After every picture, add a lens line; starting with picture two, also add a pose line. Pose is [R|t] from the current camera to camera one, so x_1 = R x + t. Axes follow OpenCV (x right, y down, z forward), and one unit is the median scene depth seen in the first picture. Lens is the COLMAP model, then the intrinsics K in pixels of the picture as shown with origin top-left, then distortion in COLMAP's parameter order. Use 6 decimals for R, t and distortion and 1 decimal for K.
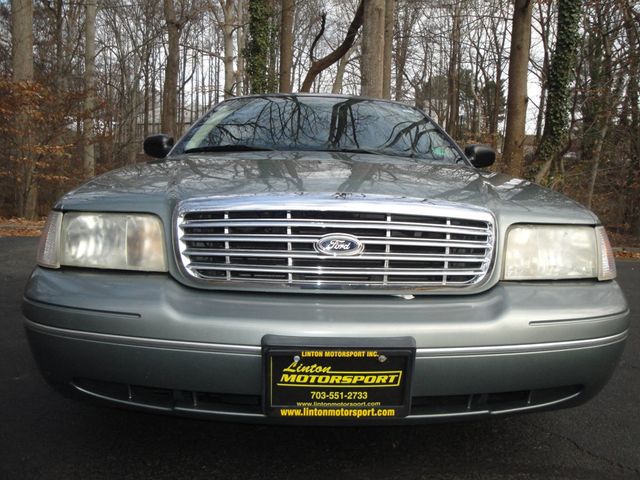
lens RADIAL K [[524.1, 0, 325.3], [0, 524.1, 241.1], [0, 0, 1]] dist [-0.169233, 0.140561]
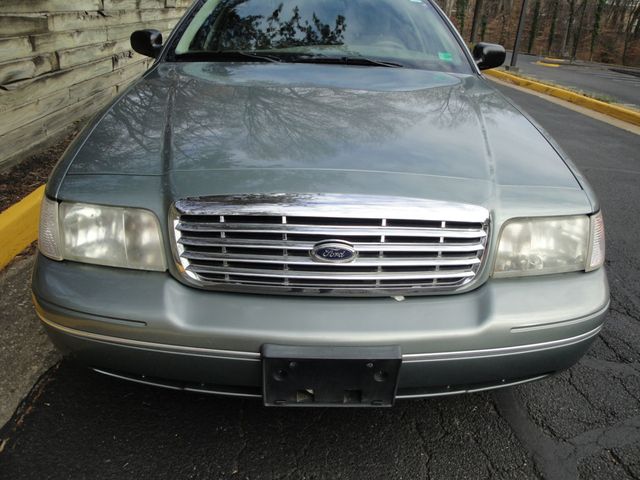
lens RADIAL K [[524.1, 0, 320.4], [0, 524.1, 241.4], [0, 0, 1]] dist [-0.169233, 0.140561]
pose [[0.999926, 0.010645, -0.005812, 0.005596], [-0.008312, 0.950451, 0.310763, -0.312861], [0.008832, -0.310691, 0.950470, 0.034875]]
